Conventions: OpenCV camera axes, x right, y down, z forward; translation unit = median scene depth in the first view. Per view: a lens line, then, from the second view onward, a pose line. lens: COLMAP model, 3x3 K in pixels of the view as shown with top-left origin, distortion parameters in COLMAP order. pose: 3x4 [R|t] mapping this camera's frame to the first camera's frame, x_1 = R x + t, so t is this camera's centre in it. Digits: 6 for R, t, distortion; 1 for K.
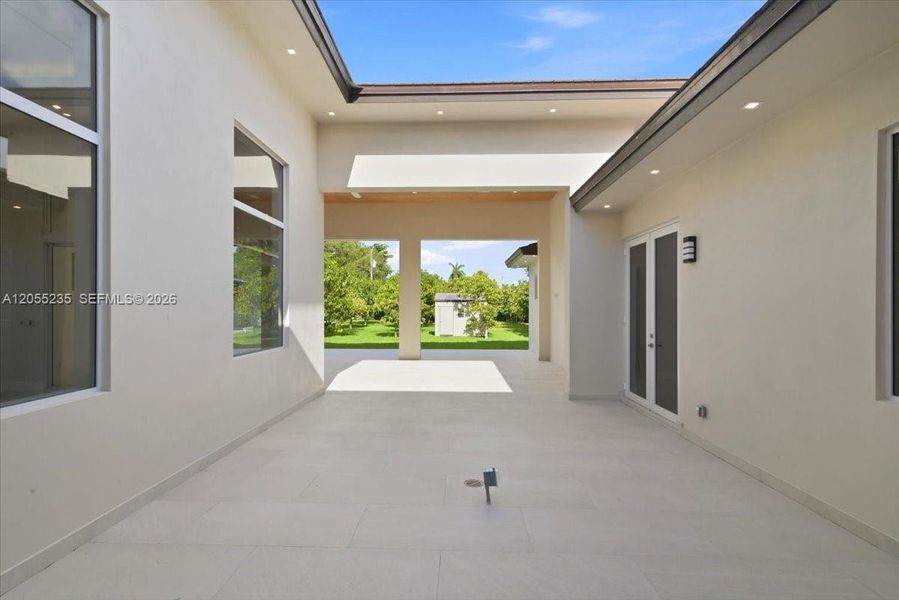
lens RADIAL K [[411.2, 0, 453.9], [0, 411.2, 303.7], [0, 0, 1]] dist [0.002804, 0.000442]
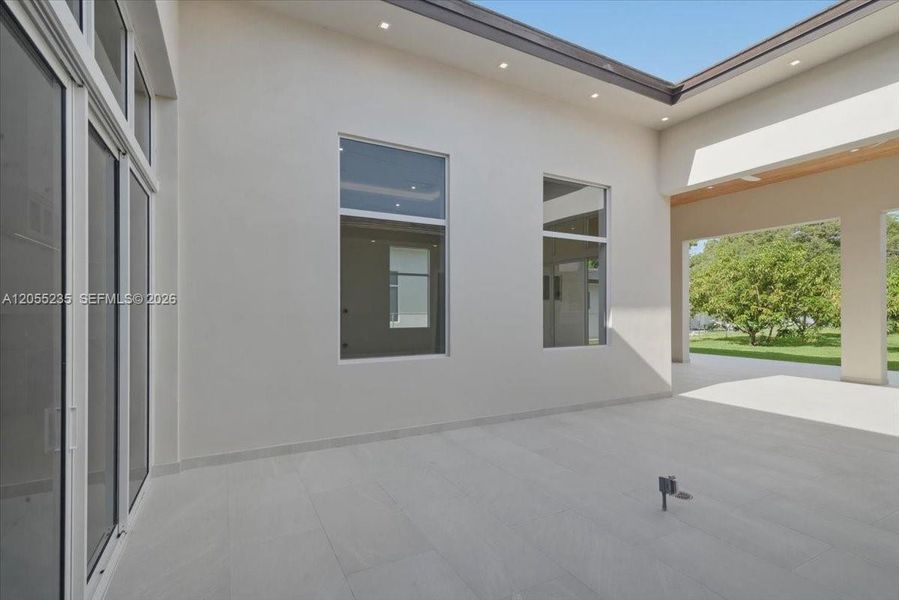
lens RADIAL K [[417.4, 0, 446.3], [0, 417.4, 304.4], [0, 0, 1]] dist [0.009788, 0.000315]
pose [[0.481882, -0.020209, -0.876003, 0.311016], [0.013765, 0.999785, -0.015492, 0.001480], [0.876128, -0.004593, 0.482057, 0.027689]]
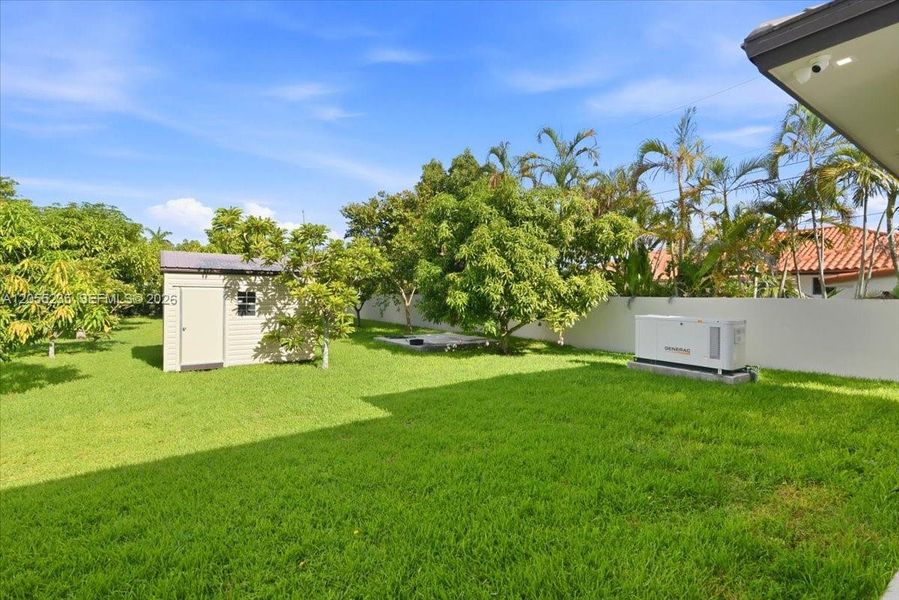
lens RADIAL K [[419.4, 0, 446.9], [0, 419.4, 291.8], [0, 0, 1]] dist [0.006364, 0.000794]
pose [[0.810217, 0.004302, 0.586114, -0.213217], [-0.011367, 0.999900, 0.008374, 0.019871], [-0.586019, -0.013447, 0.810185, 2.003654]]
